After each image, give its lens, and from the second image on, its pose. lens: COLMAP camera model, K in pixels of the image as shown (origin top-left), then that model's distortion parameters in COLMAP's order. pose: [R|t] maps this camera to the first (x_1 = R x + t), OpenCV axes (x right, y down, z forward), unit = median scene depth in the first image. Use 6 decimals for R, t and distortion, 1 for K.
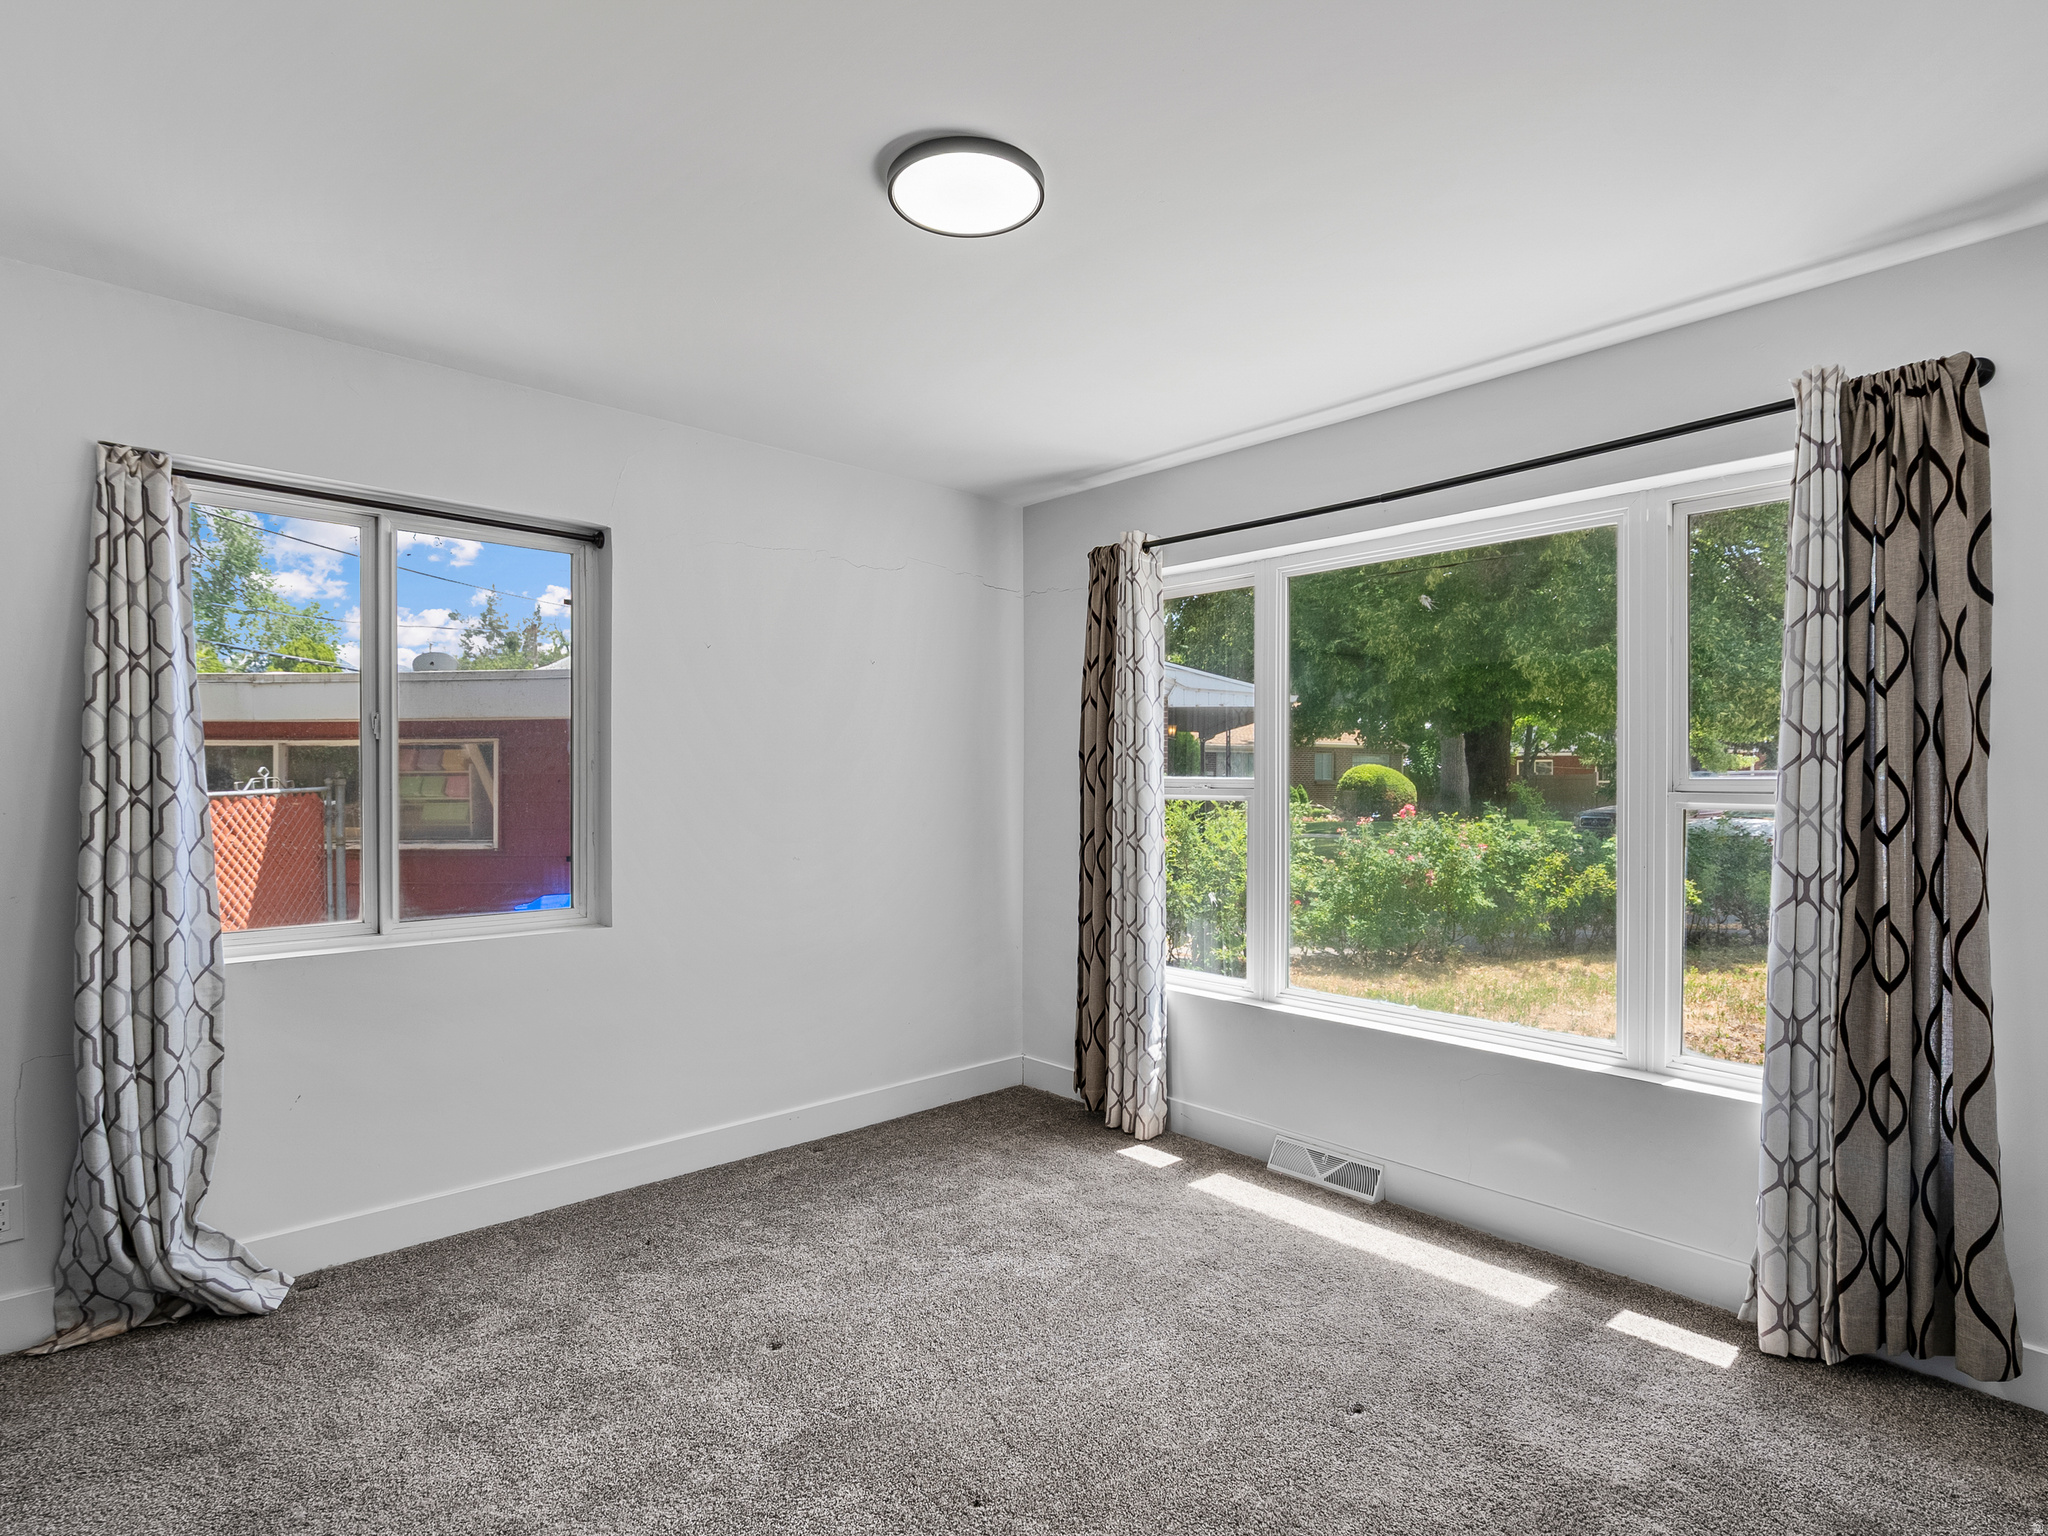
lens RADIAL K [[1042.0, 0, 1024.0], [0, 1042.0, 768.0], [0, 0, 1]] dist [-0.004064, 0.002238]
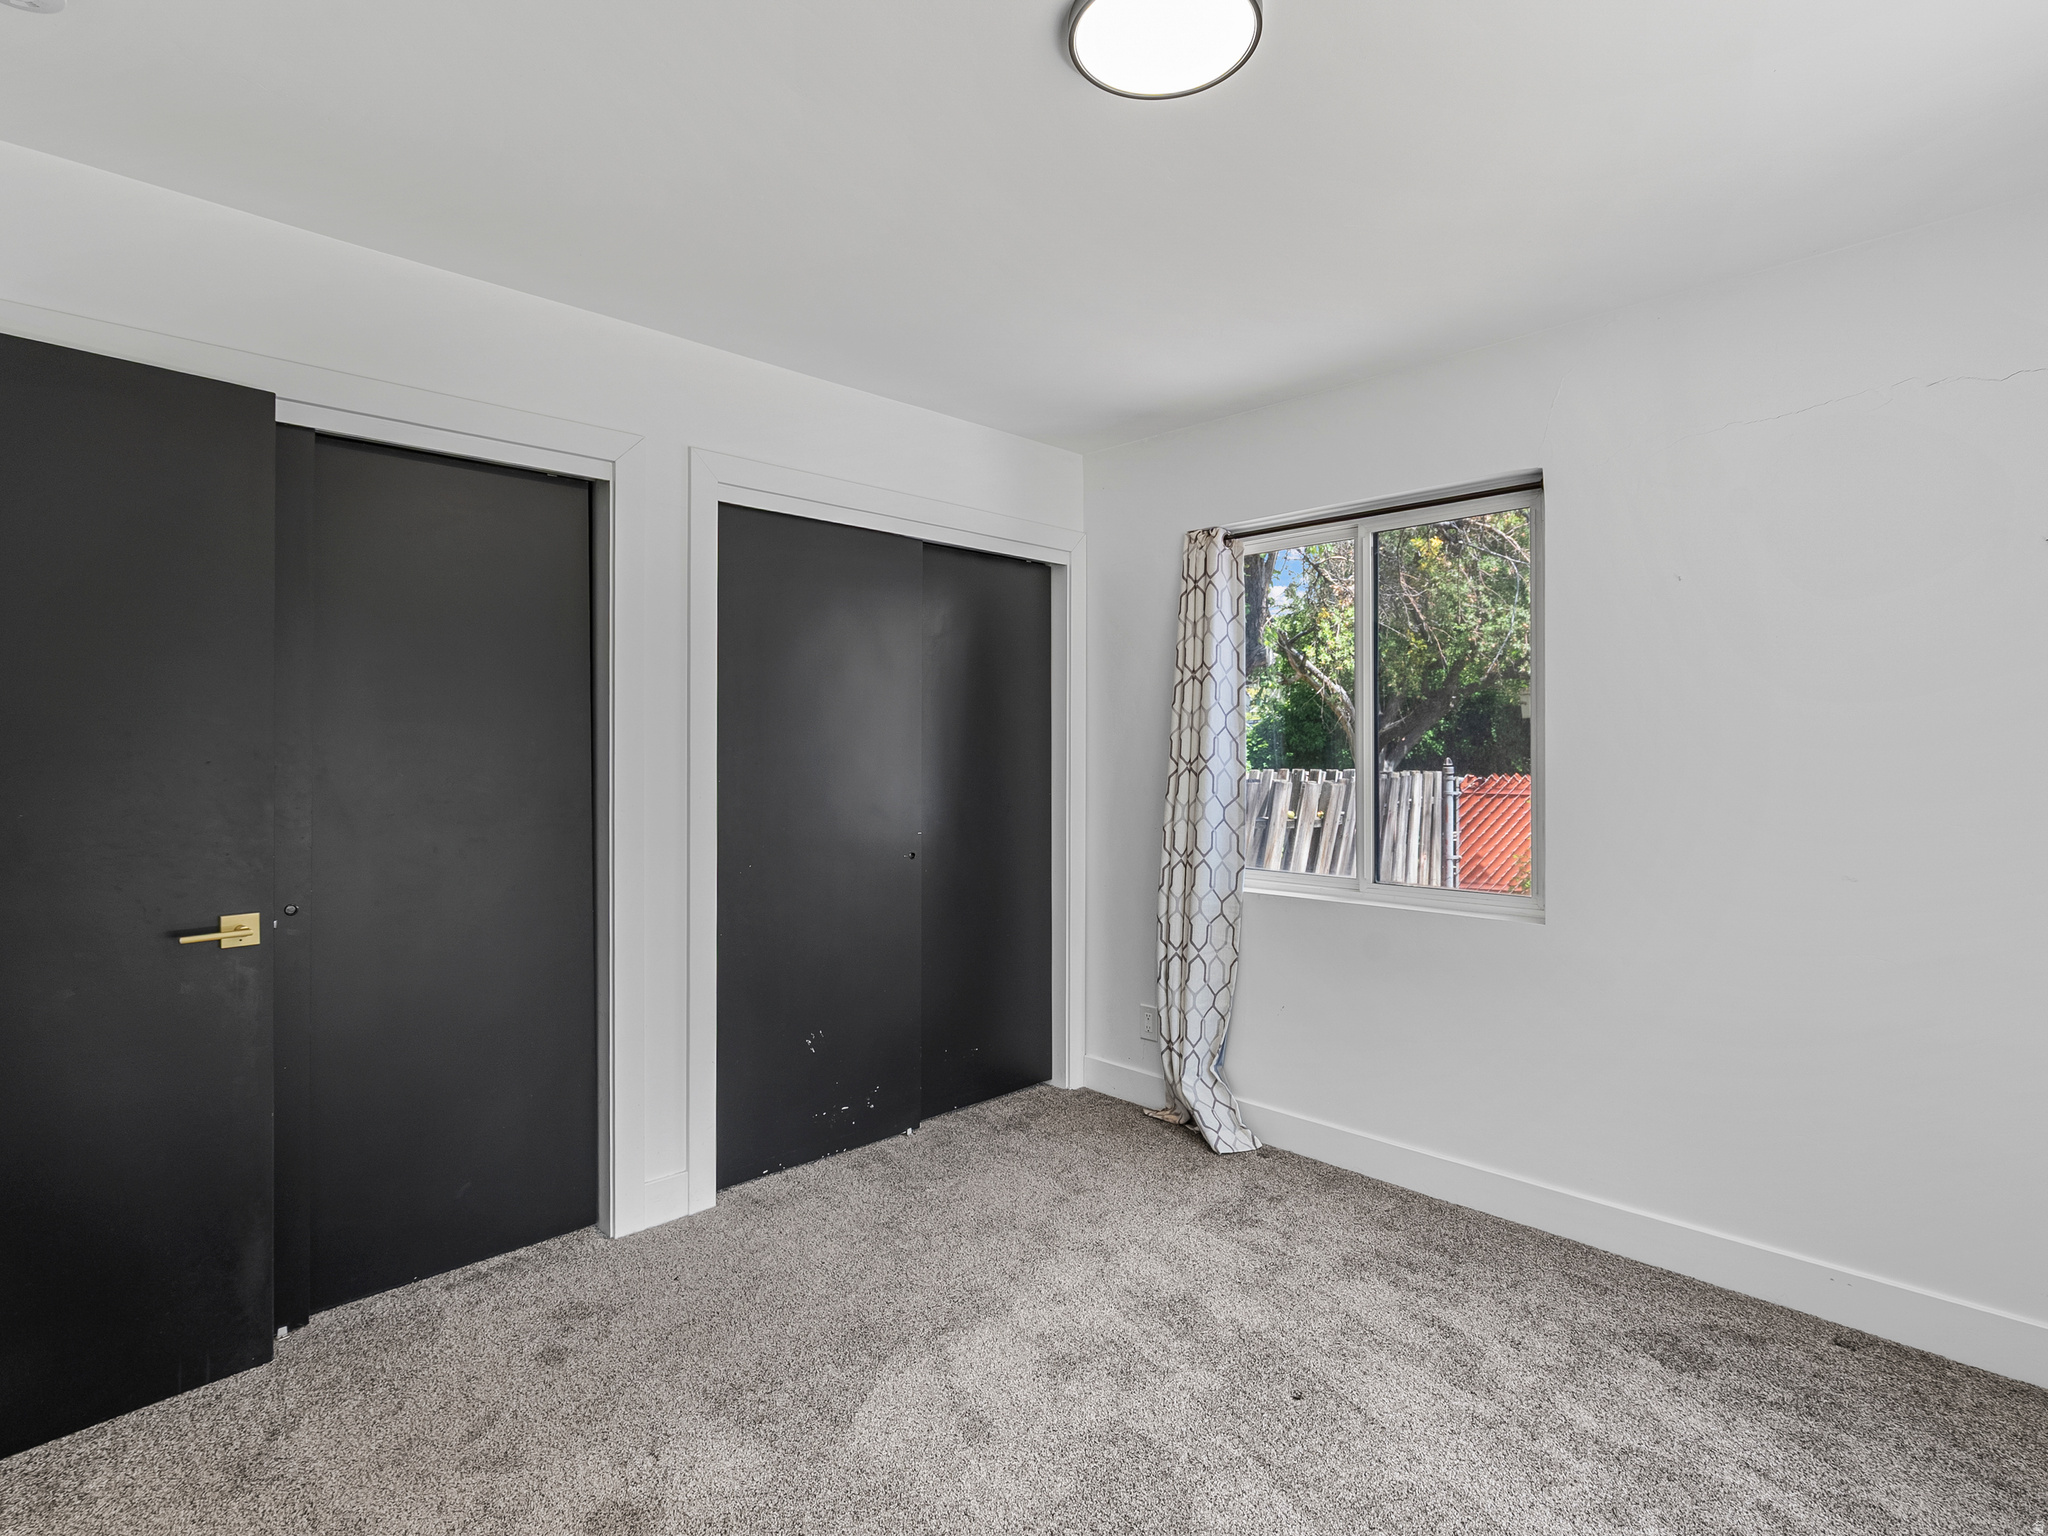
lens RADIAL K [[1034.8, 0, 1021.4], [0, 1034.8, 754.0], [0, 0, 1]] dist [-0.004567, 0.001014]
pose [[0.034850, -0.006810, -0.999369, 0.578449], [0.003273, 0.999972, -0.006700, 0.017489], [0.999387, -0.003038, 0.034871, 0.678516]]
